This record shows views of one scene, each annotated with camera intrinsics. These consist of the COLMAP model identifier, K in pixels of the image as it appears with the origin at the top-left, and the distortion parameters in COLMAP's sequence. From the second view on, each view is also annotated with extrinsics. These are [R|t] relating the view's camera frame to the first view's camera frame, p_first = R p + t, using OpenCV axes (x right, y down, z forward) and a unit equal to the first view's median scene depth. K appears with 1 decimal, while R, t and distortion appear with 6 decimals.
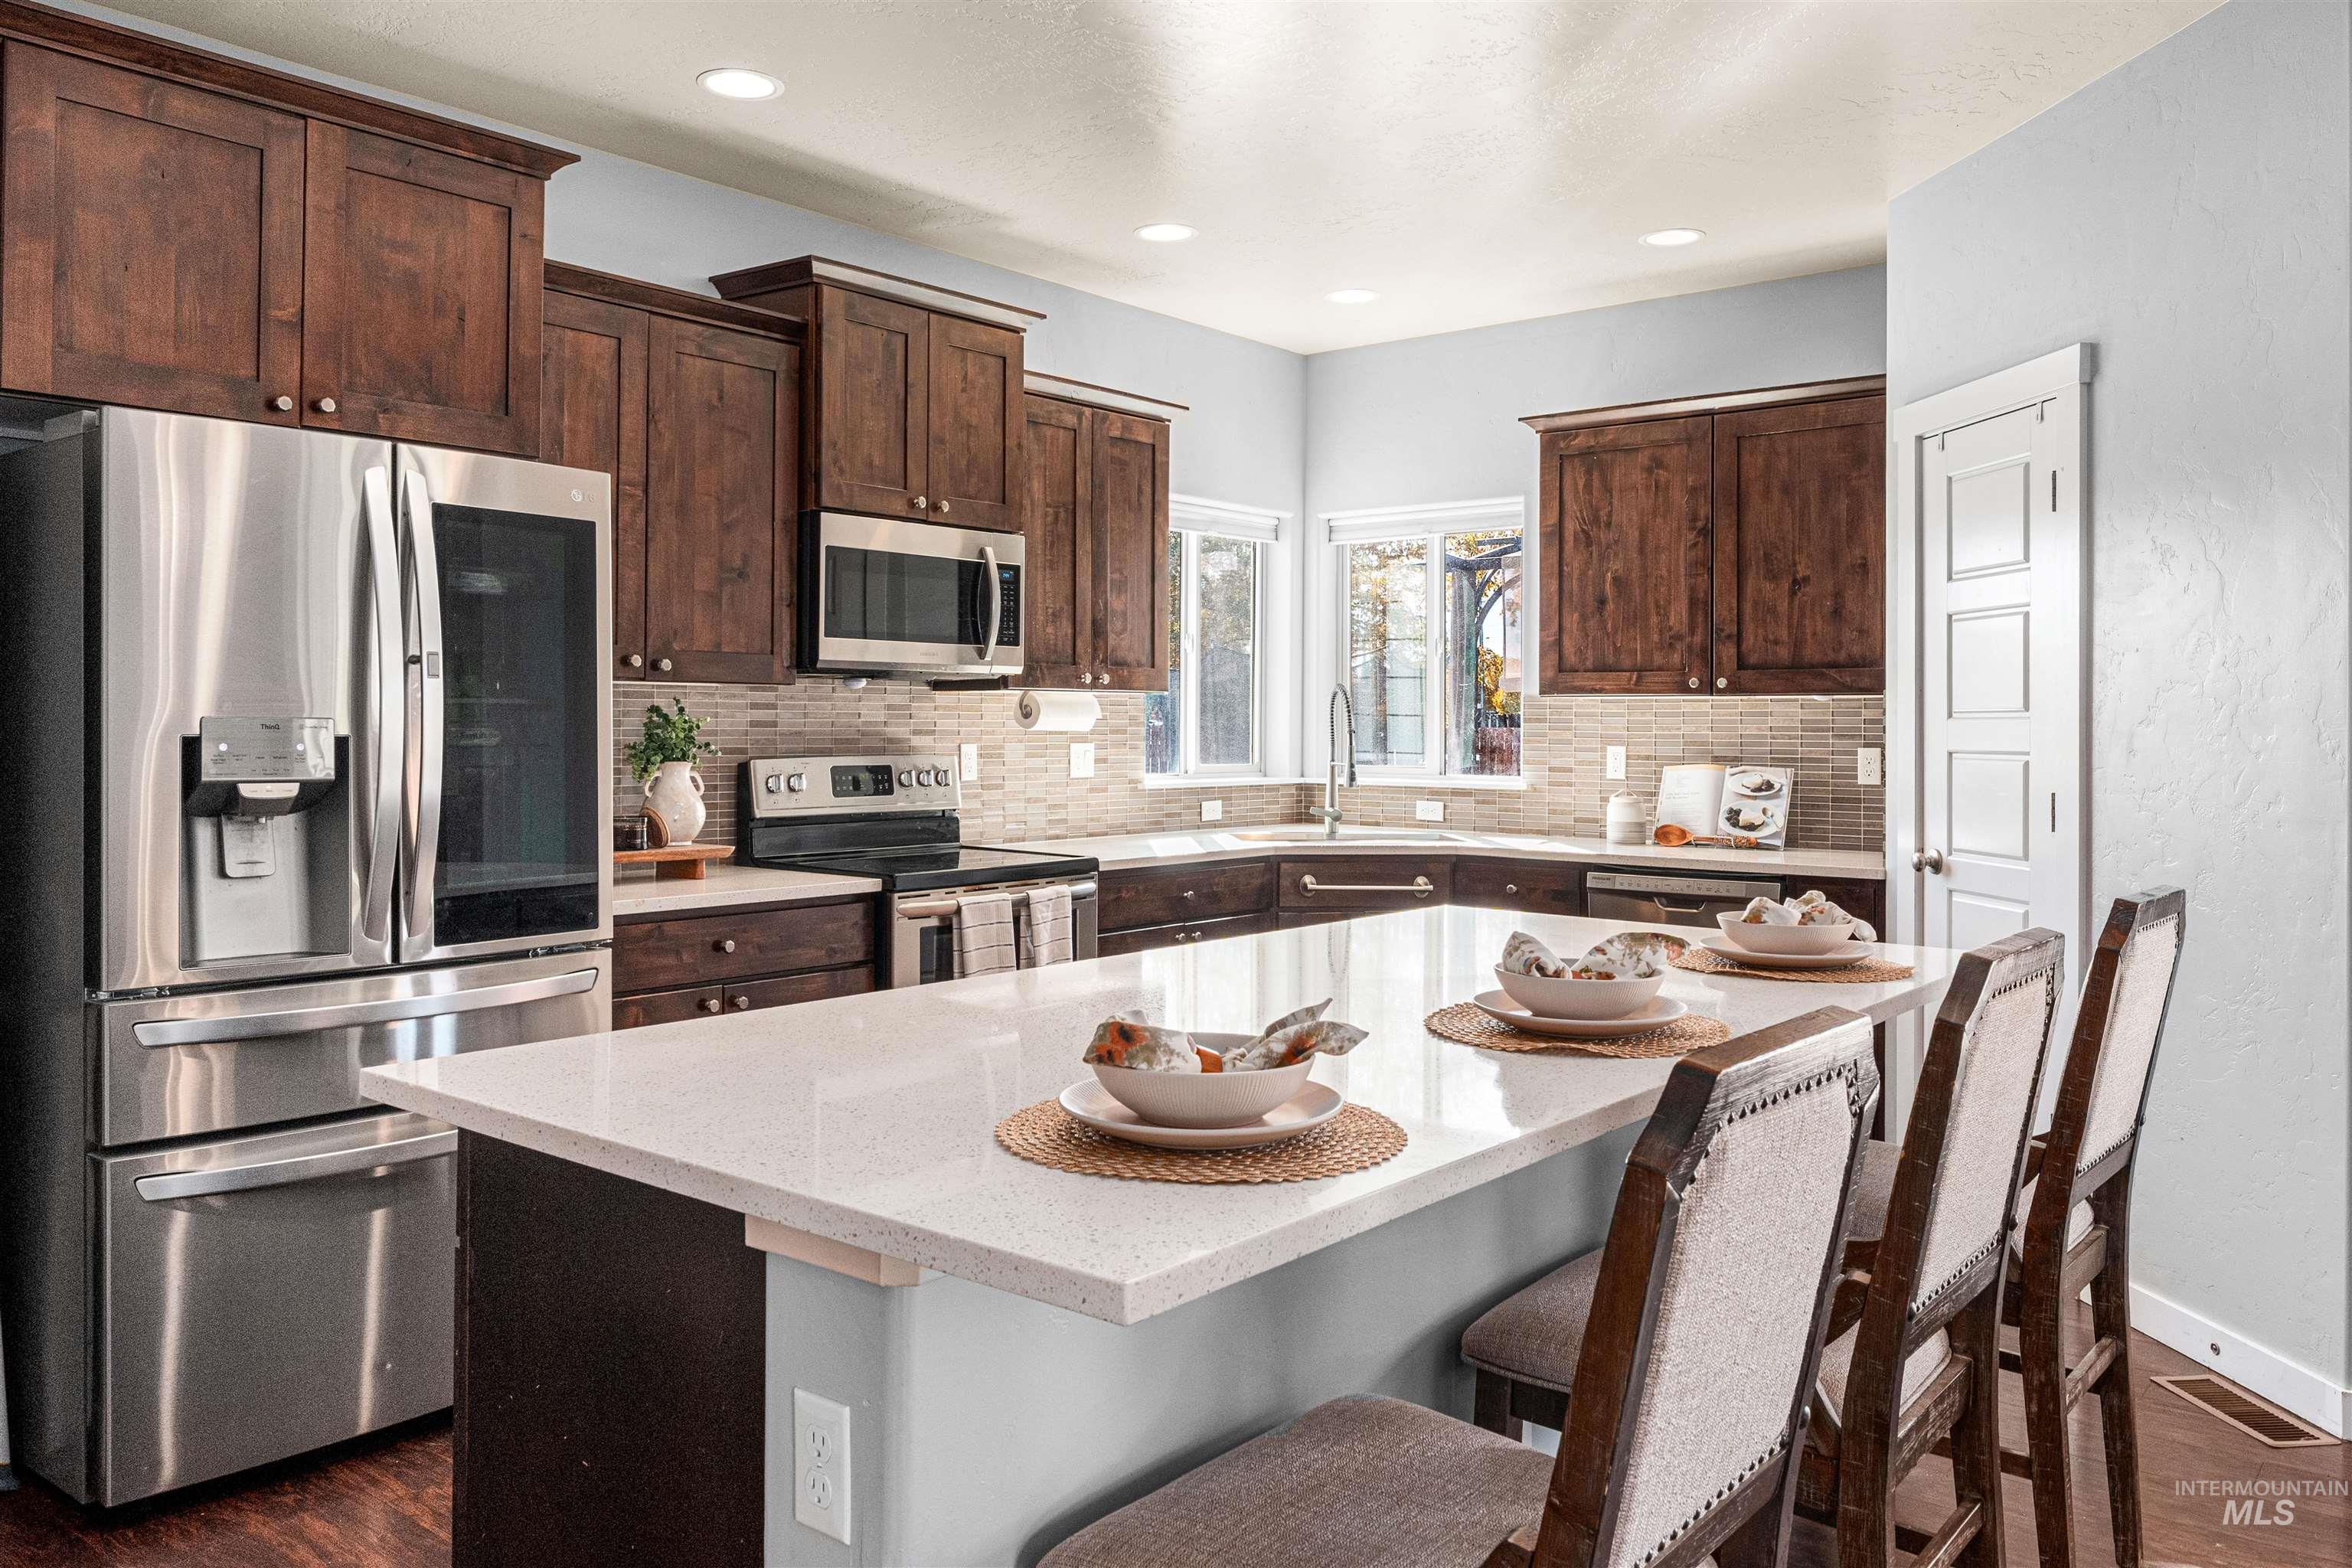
lens RADIAL K [[1695.7, 0, 1169.9], [0, 1695.7, 728.3], [0, 0, 1]] dist [-0.001632, -0.004921]
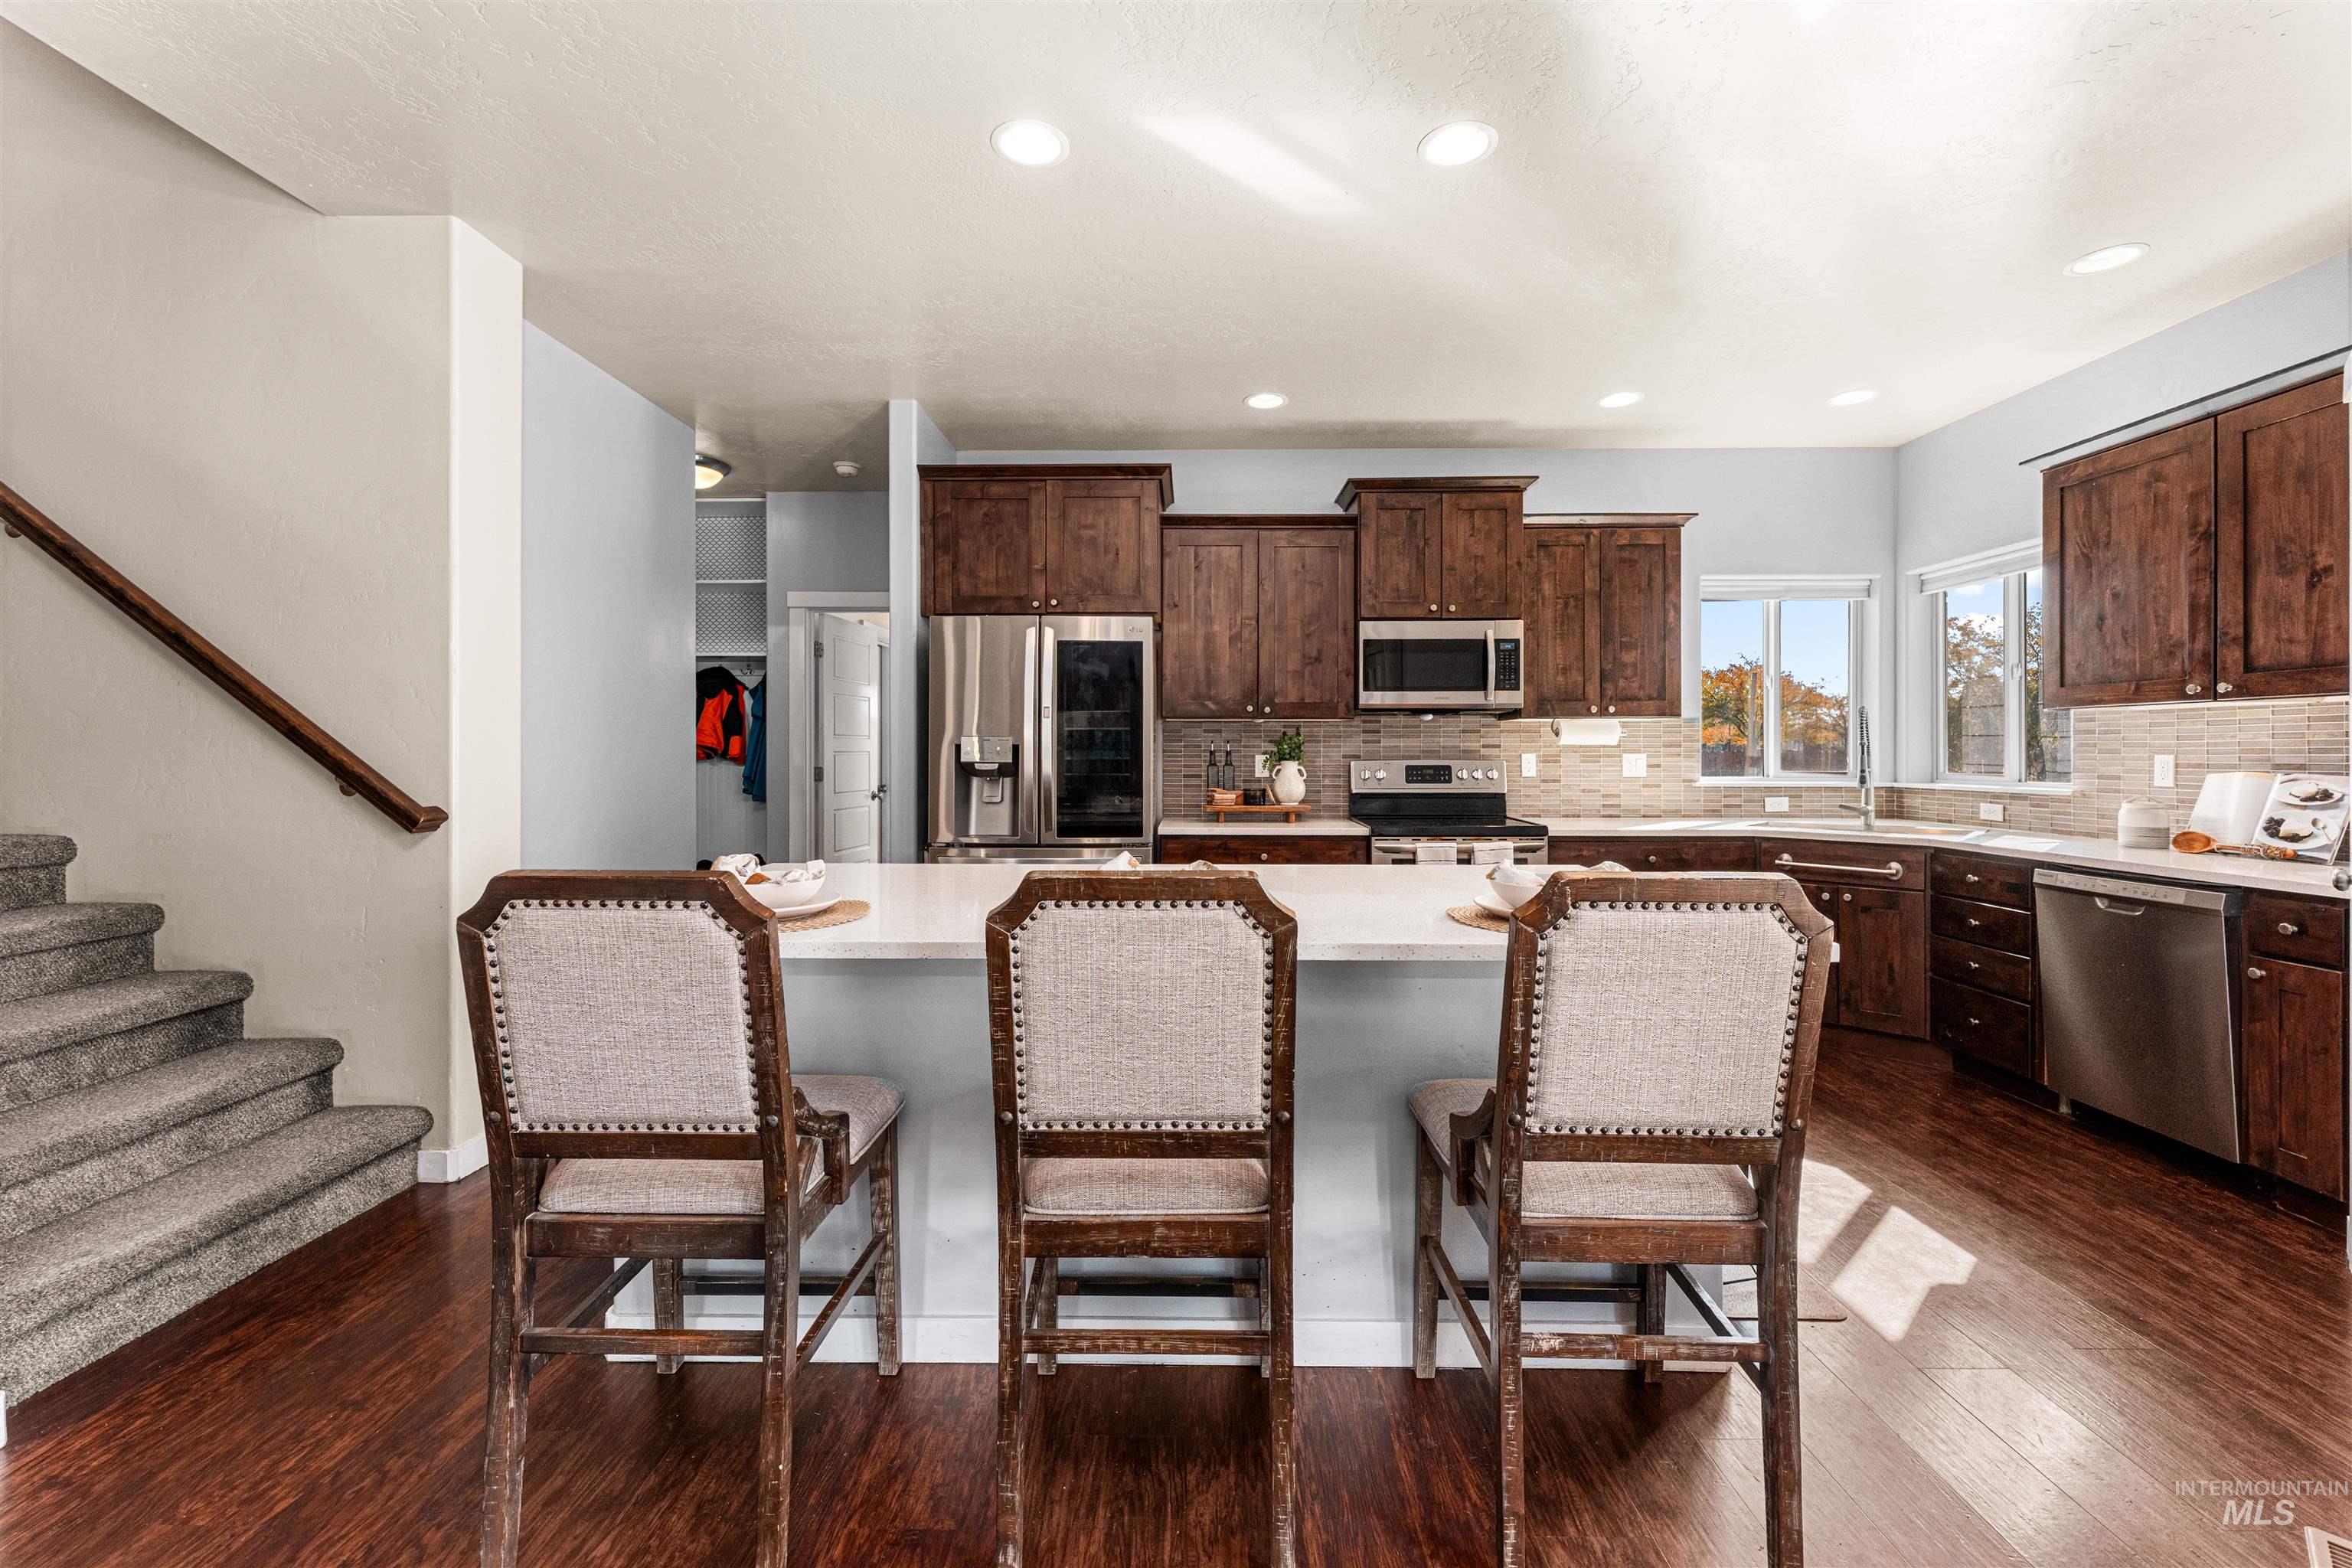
lens RADIAL K [[947.3, 0, 1200.7], [0, 947.3, 755.9], [0, 0, 1]] dist [0.004323, -0.001287]
pose [[0.636848, -0.002472, -0.770985, 0.375458], [0.001115, 0.999997, -0.002285, 0.013294], [0.770988, 0.000596, 0.636849, 0.197750]]
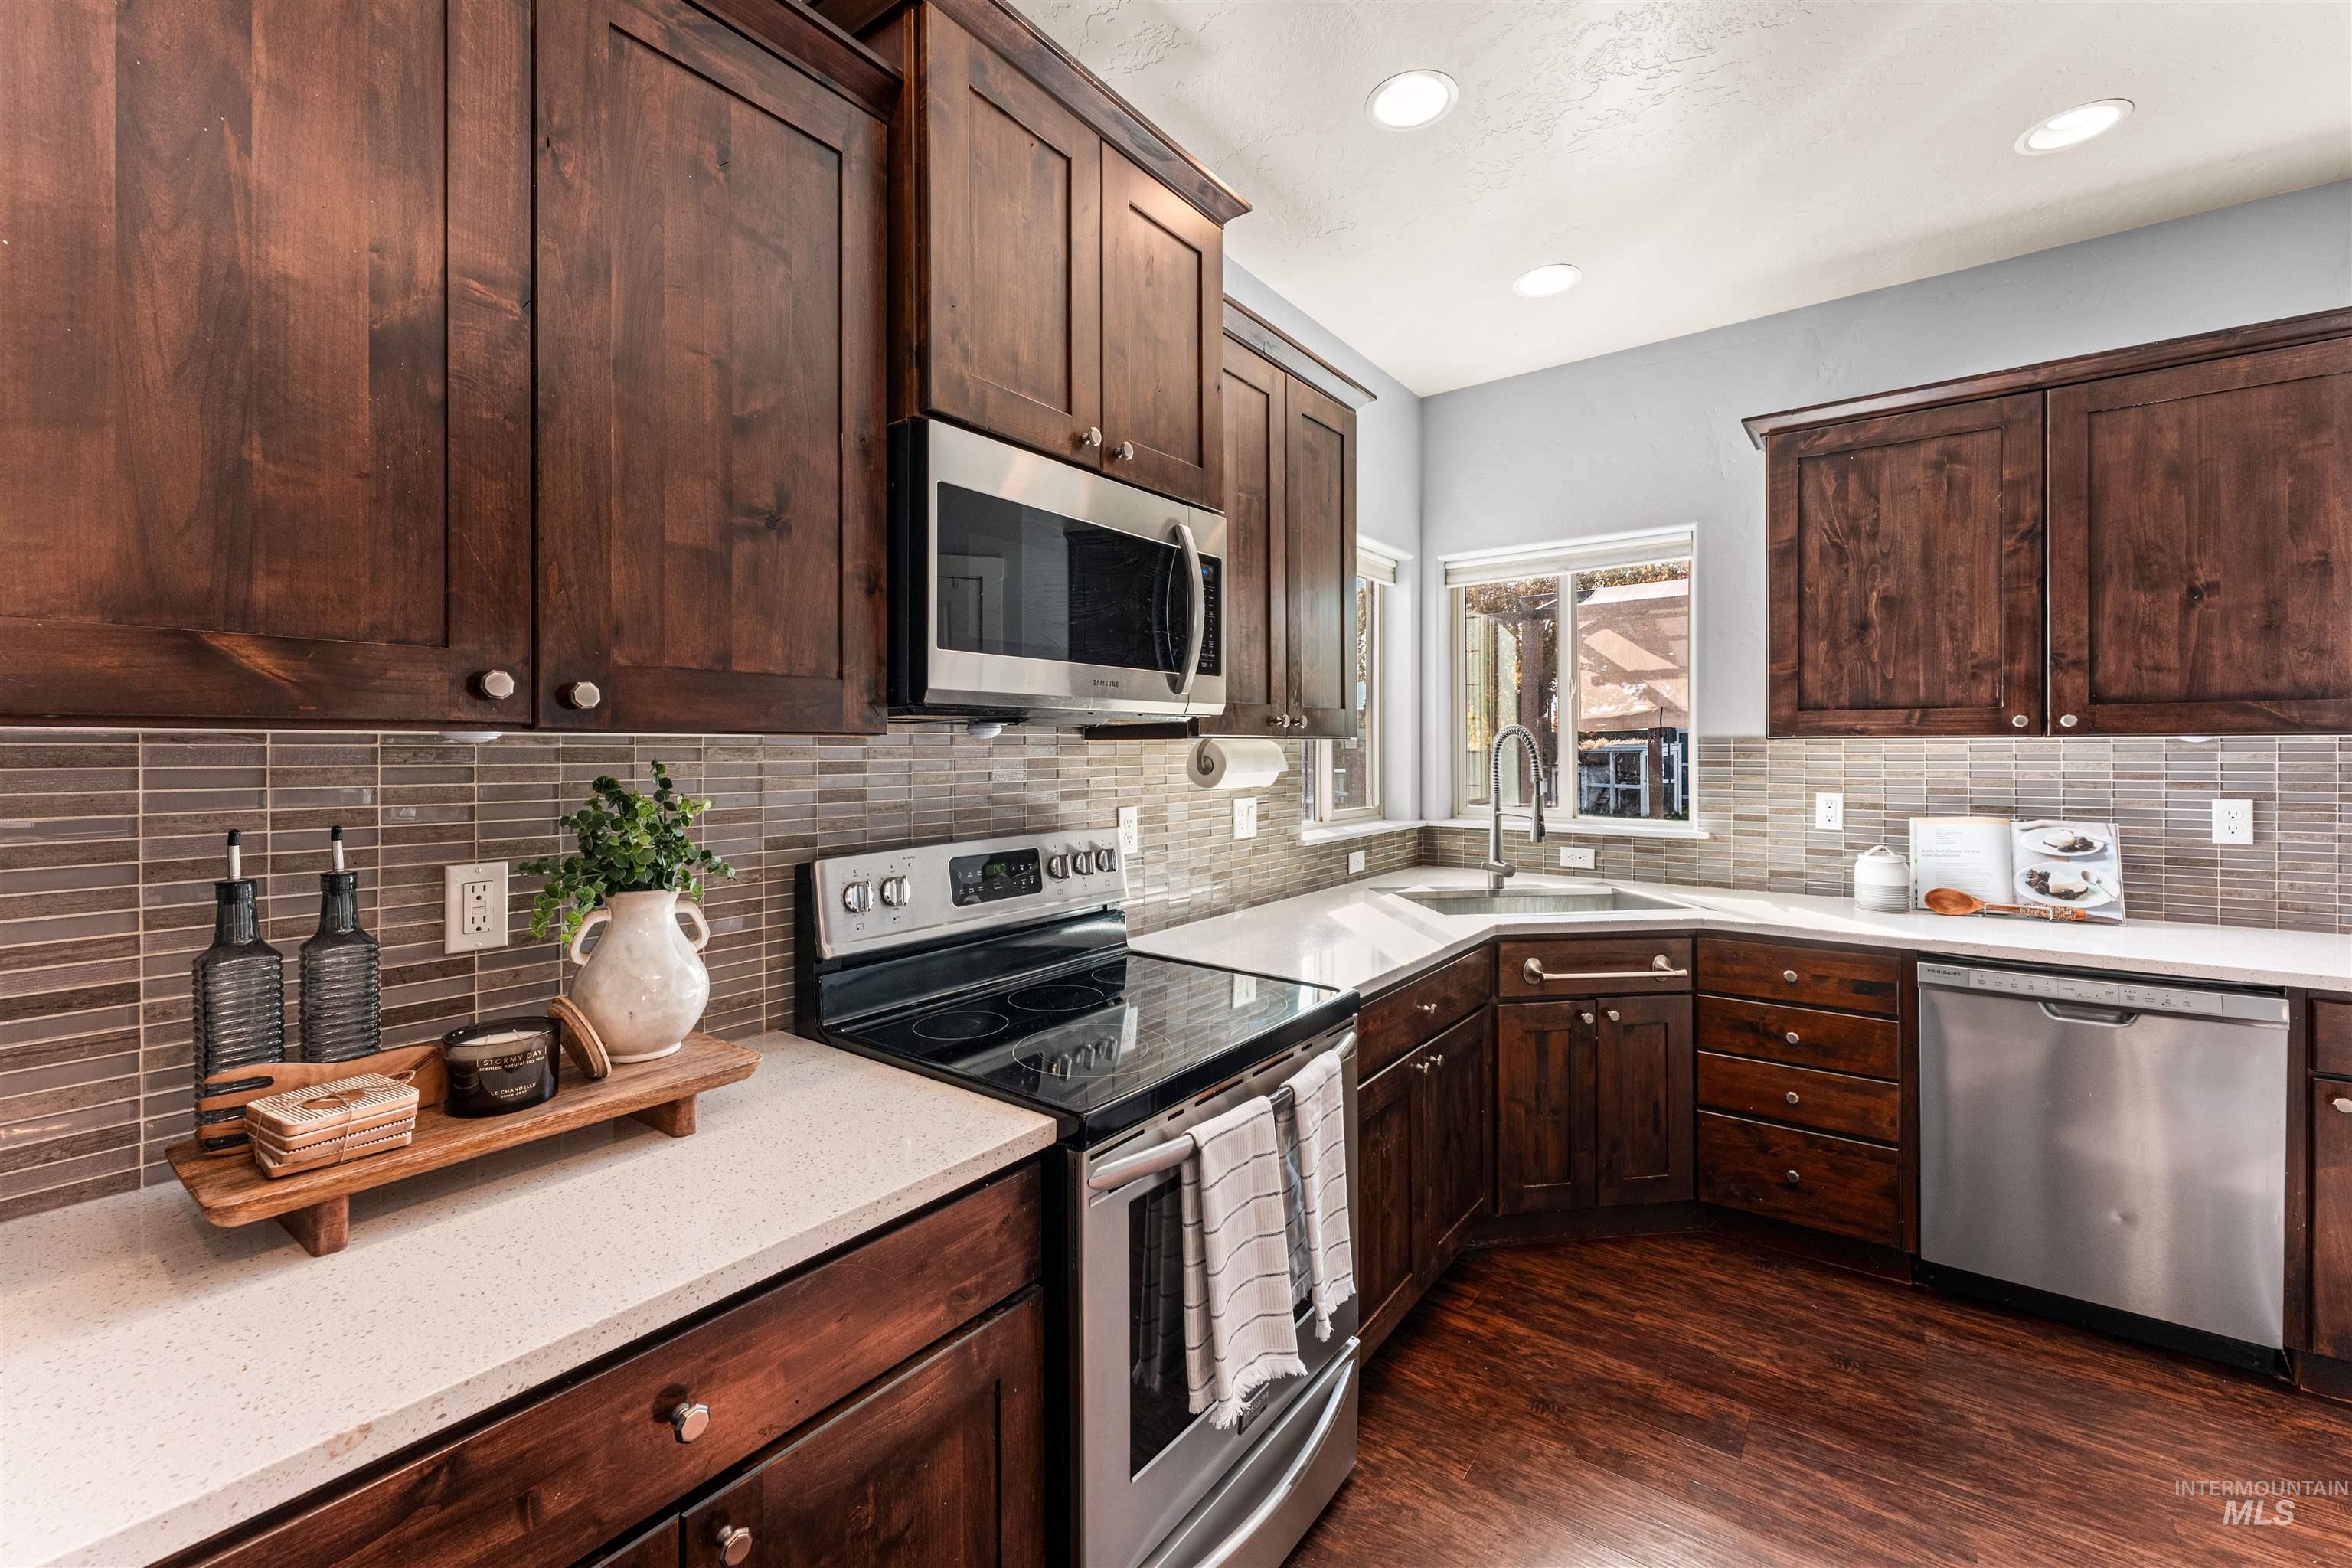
lens RADIAL K [[947.3, 0, 1173.0], [0, 947.3, 753.6], [0, 0, 1]] dist [0.004323, -0.001287]
pose [[0.999133, -0.009201, 0.040611, -0.116474], [0.009152, 0.999957, 0.001409, -0.015947], [-0.040622, -0.001036, 0.999174, 0.572485]]
